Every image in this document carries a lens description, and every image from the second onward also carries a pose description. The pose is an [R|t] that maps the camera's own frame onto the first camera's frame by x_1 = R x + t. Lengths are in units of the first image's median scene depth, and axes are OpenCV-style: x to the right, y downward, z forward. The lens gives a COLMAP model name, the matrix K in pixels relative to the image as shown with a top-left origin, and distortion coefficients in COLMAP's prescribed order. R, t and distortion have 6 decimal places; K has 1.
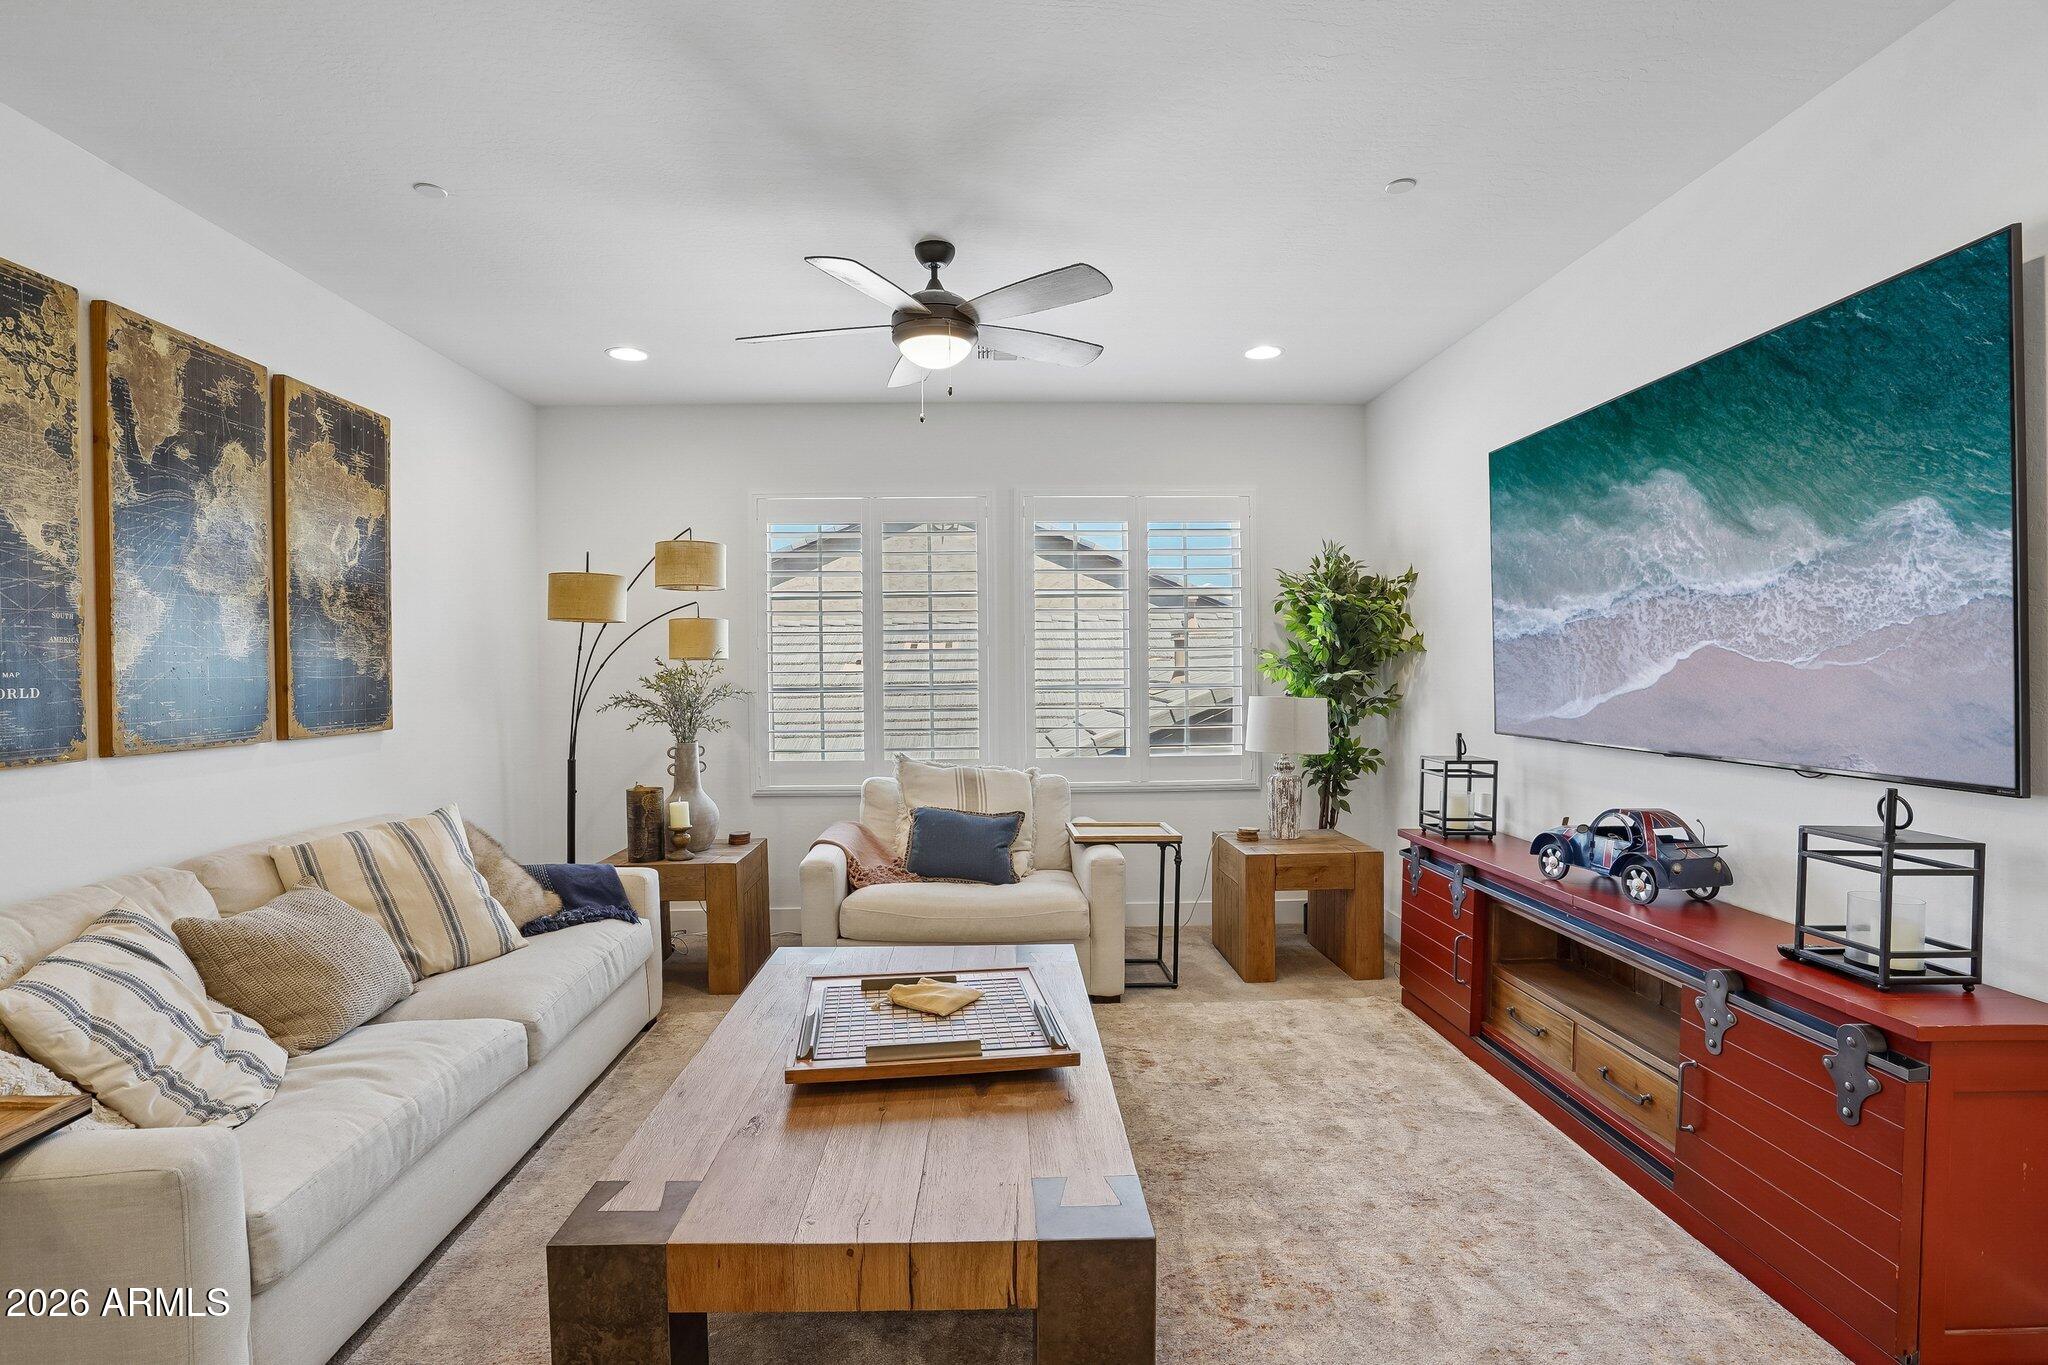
lens RADIAL K [[950.3, 0, 1022.2], [0, 950.3, 692.2], [0, 0, 1]] dist [-0.055802, 0.018567]
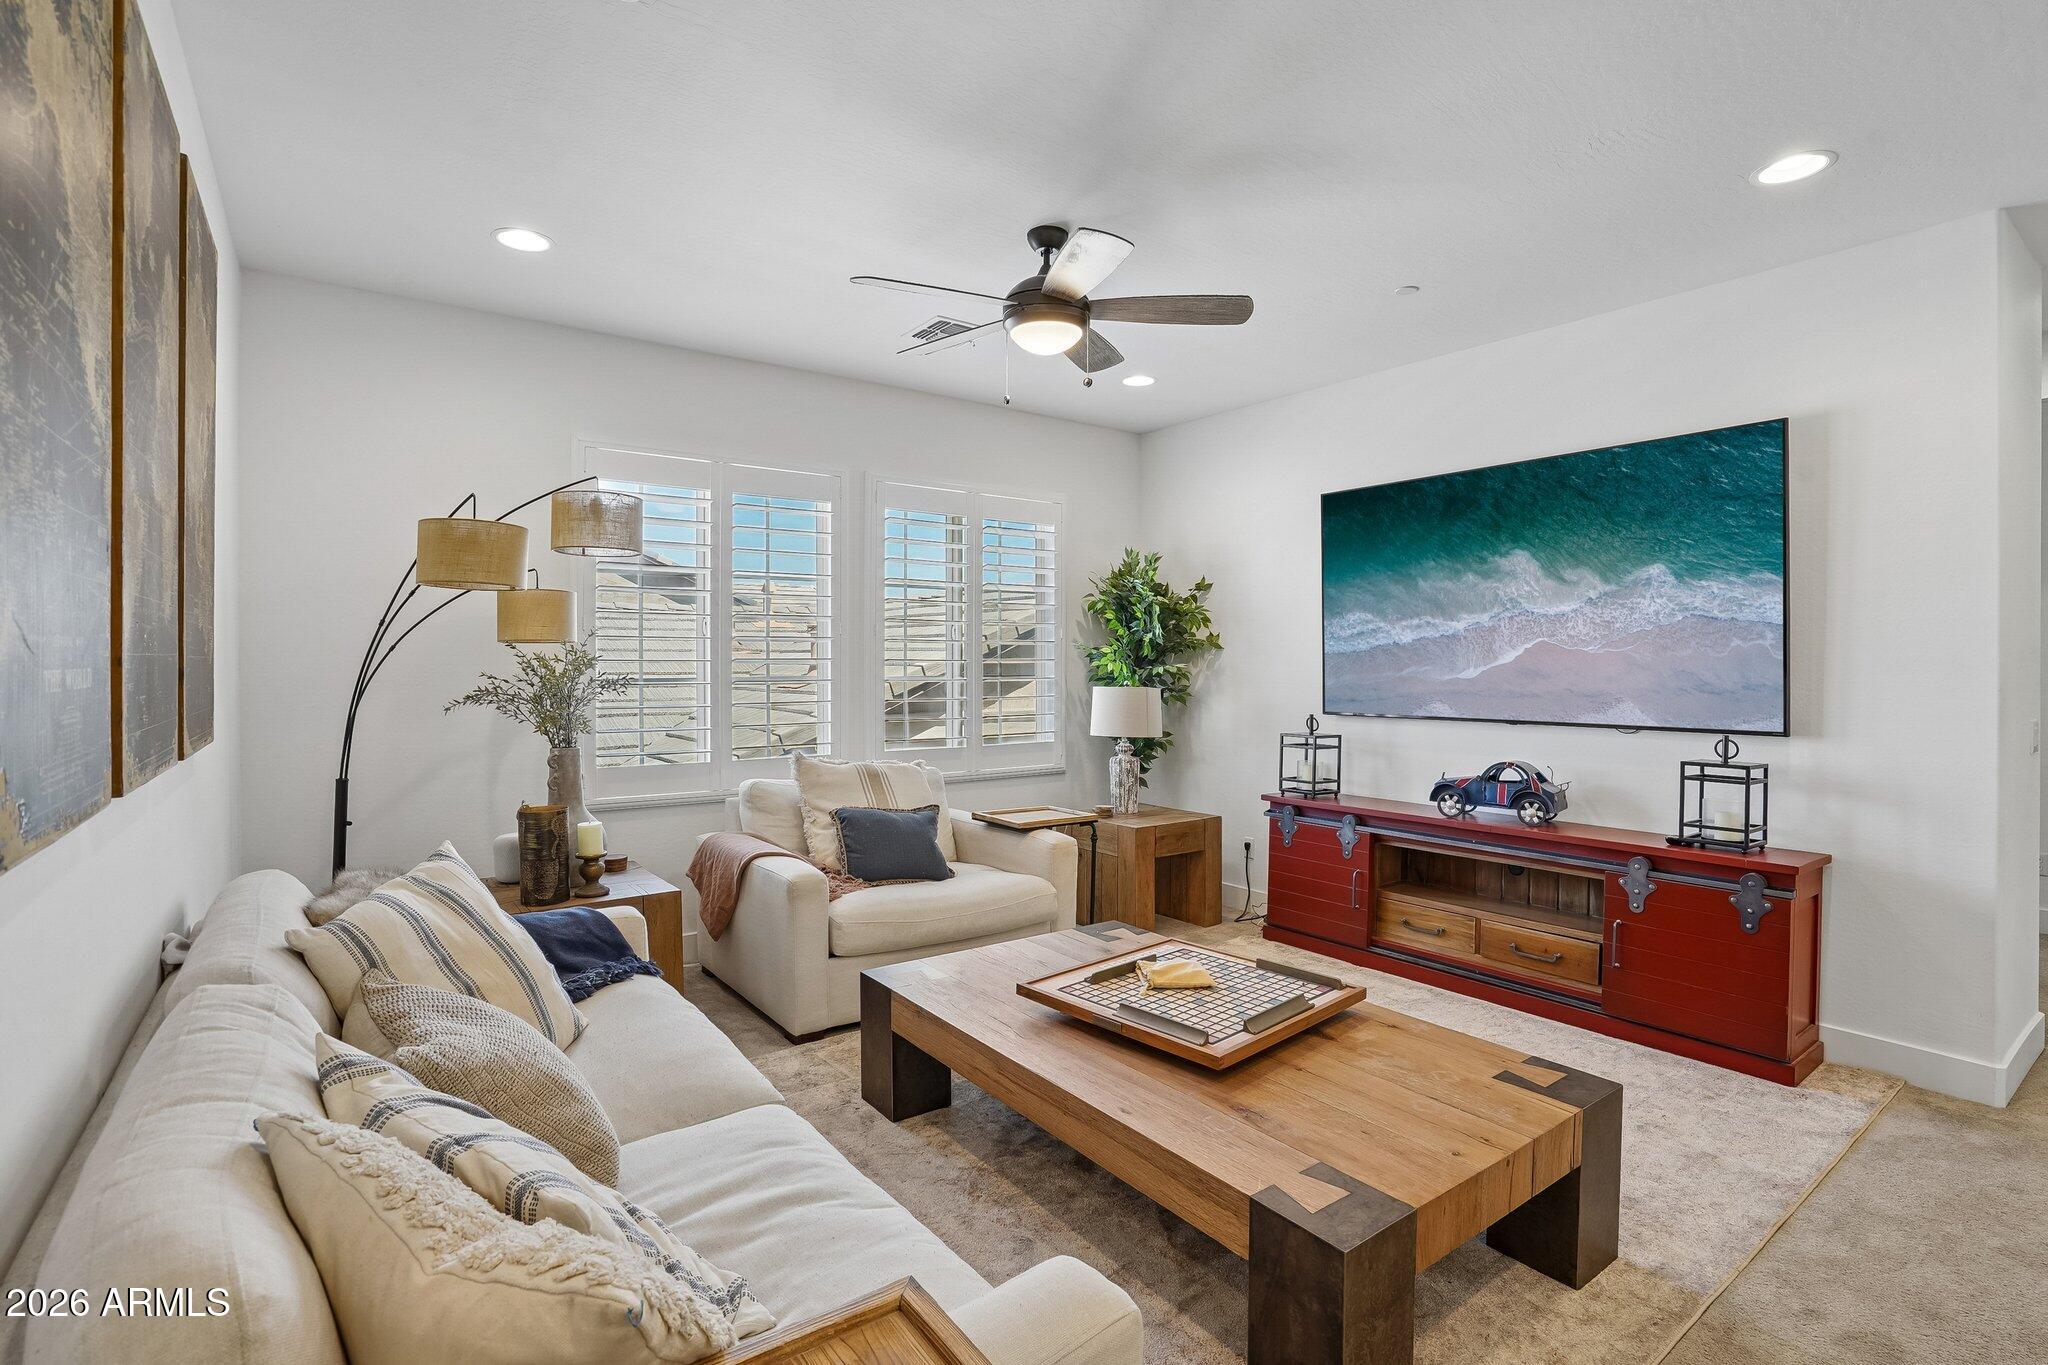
lens RADIAL K [[958.6, 0, 1016.3], [0, 958.6, 670.4], [0, 0, 1]] dist [-0.067395, 0.028349]
pose [[0.827922, 0.005565, 0.560815, -0.678530], [0.003829, 0.999871, -0.015574, 0.003604], [-0.560830, 0.015041, 0.827795, 0.190137]]
